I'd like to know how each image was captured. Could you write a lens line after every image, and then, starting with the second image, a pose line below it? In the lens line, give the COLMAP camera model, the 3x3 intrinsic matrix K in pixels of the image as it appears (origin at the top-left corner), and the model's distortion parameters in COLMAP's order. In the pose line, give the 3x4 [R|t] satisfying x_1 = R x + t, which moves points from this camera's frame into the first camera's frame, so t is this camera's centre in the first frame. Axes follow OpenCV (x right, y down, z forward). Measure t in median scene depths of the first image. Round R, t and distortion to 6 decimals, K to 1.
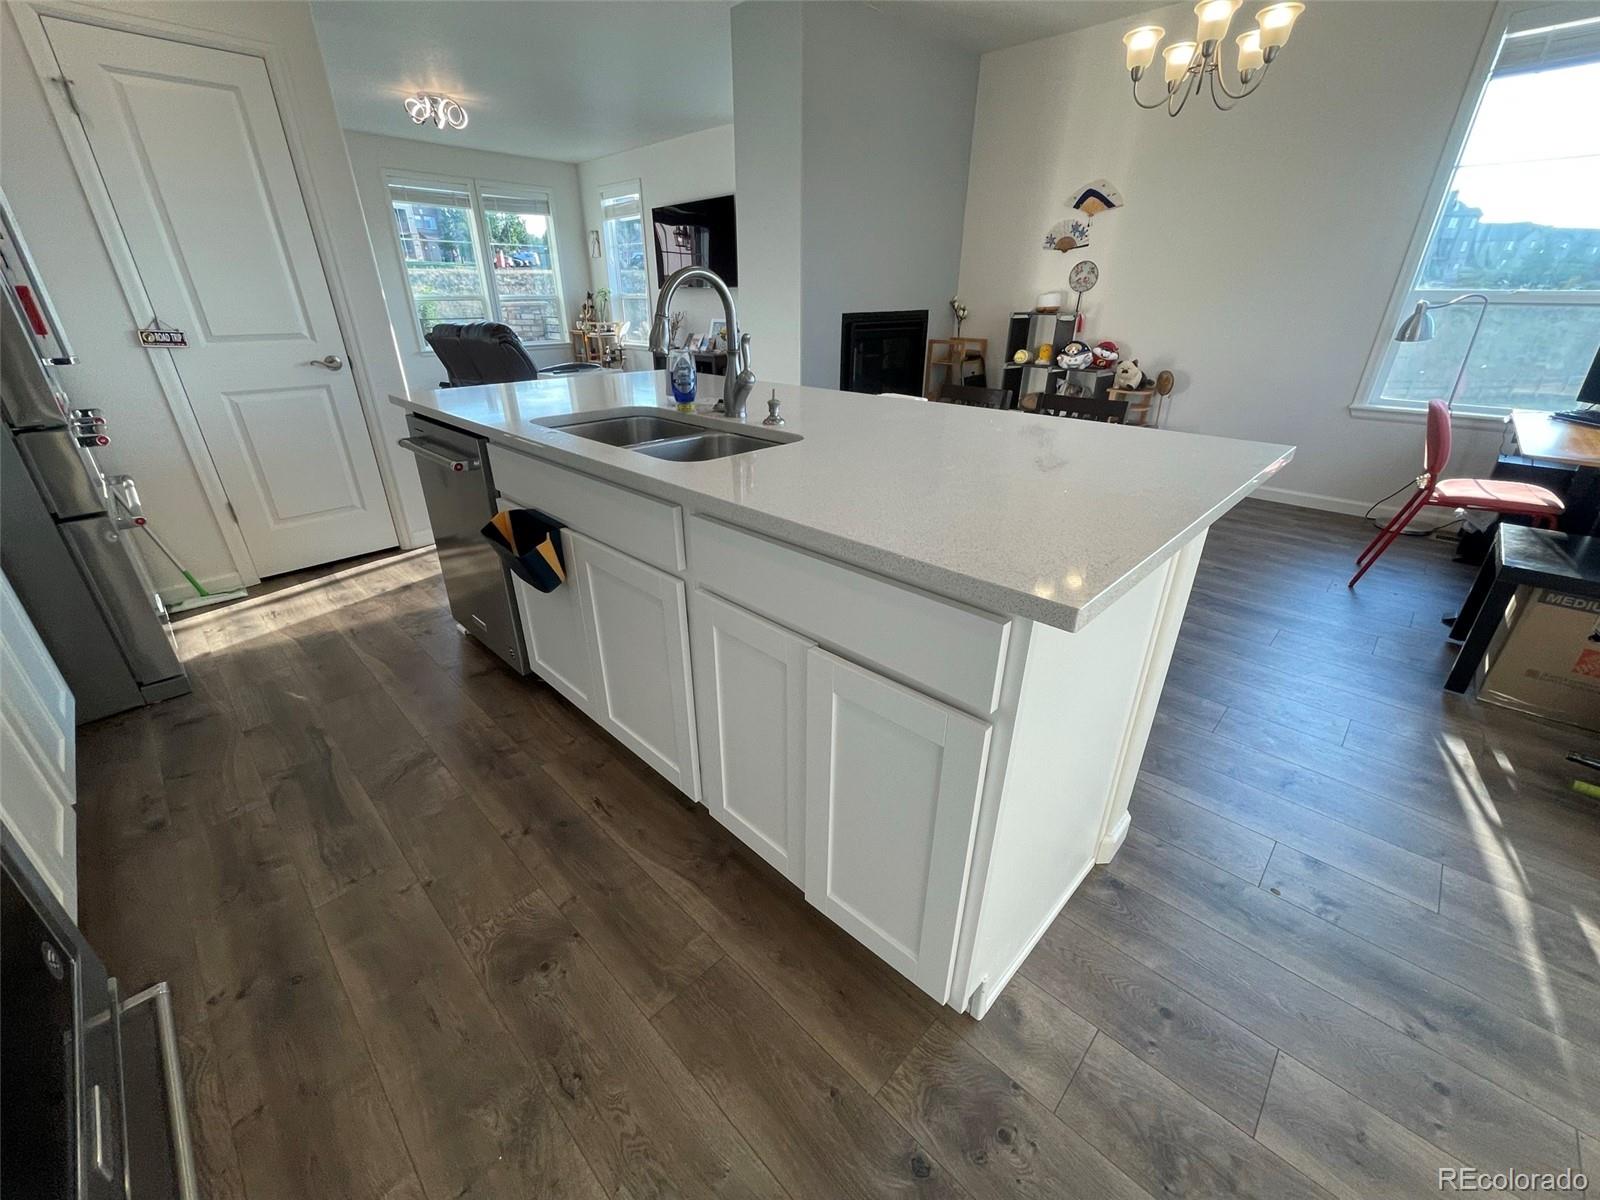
lens RADIAL K [[643.1, 0, 799.4], [0, 643.1, 601.2], [0, 0, 1]] dist [-0.002453, 0.002547]
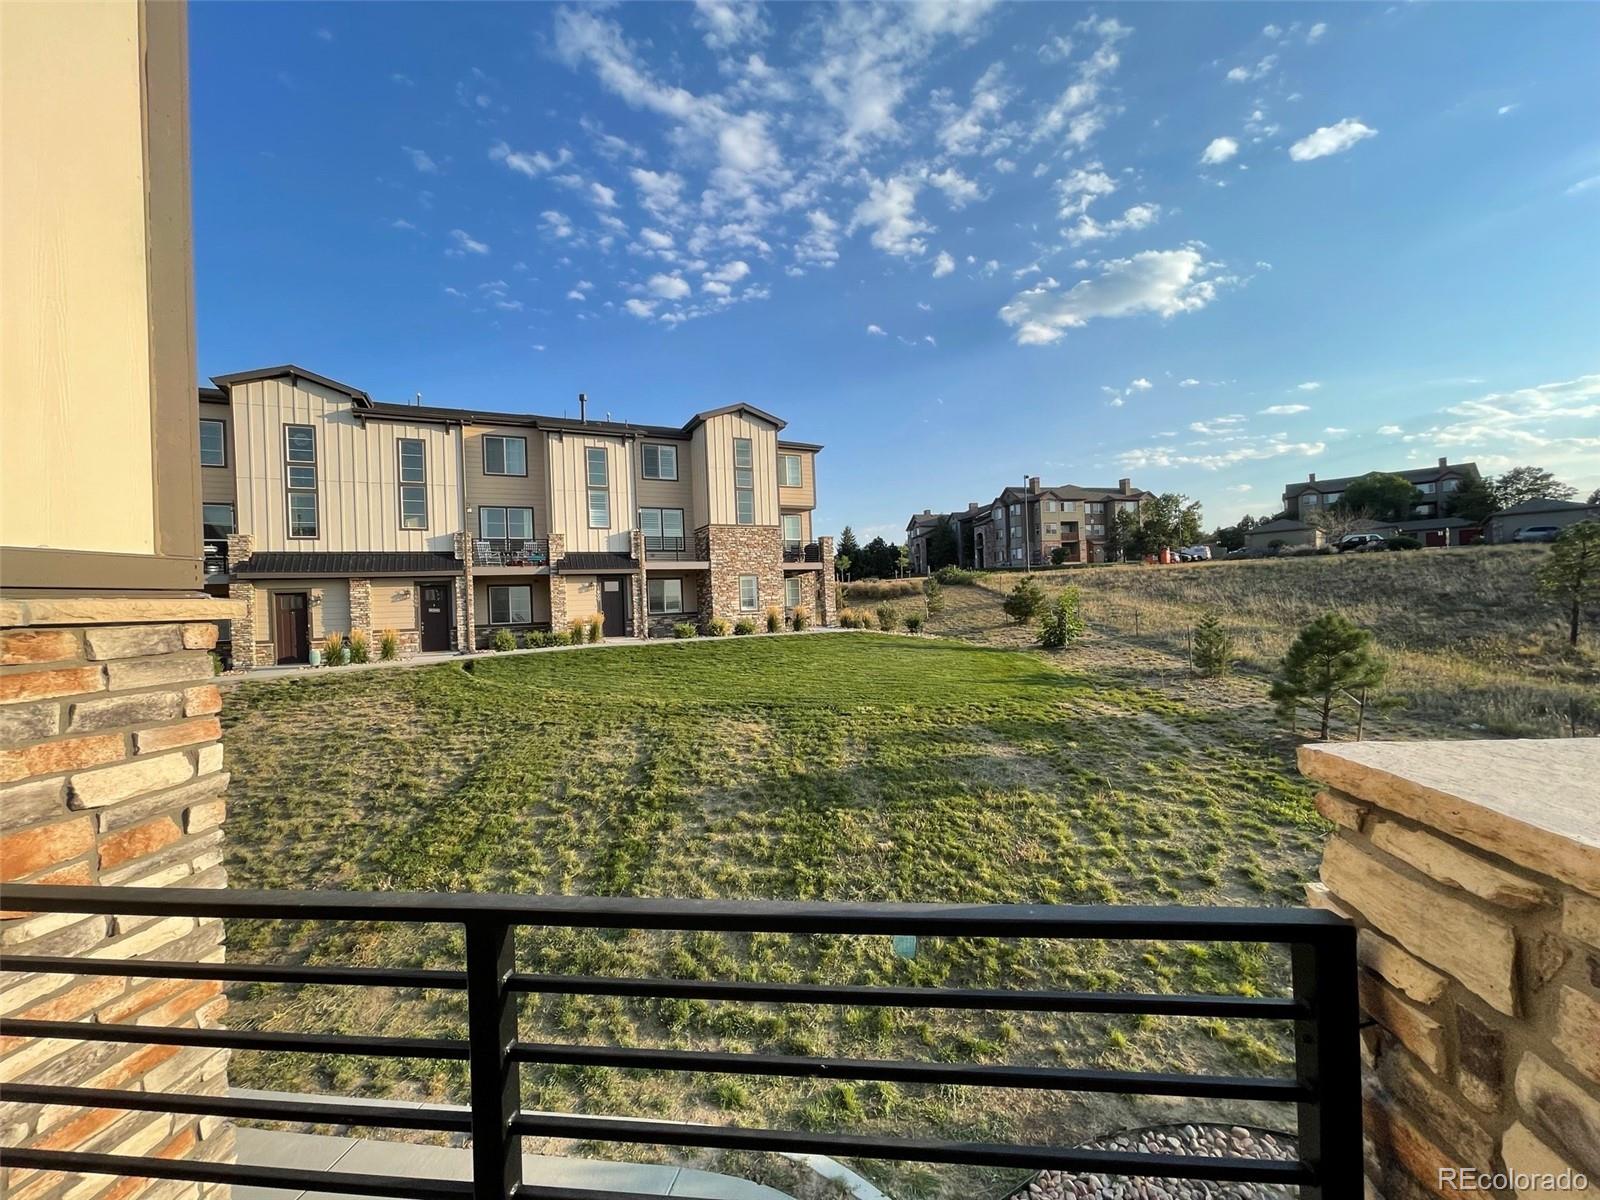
lens RADIAL K [[643.1, 0, 790.3], [0, 643.1, 591.1], [0, 0, 1]] dist [-0.002453, 0.002547]
pose [[0.608186, -0.037139, -0.792925, -0.056766], [-0.306797, 0.910284, -0.277954, -0.055377], [0.732110, 0.412315, 0.542228, 0.111667]]
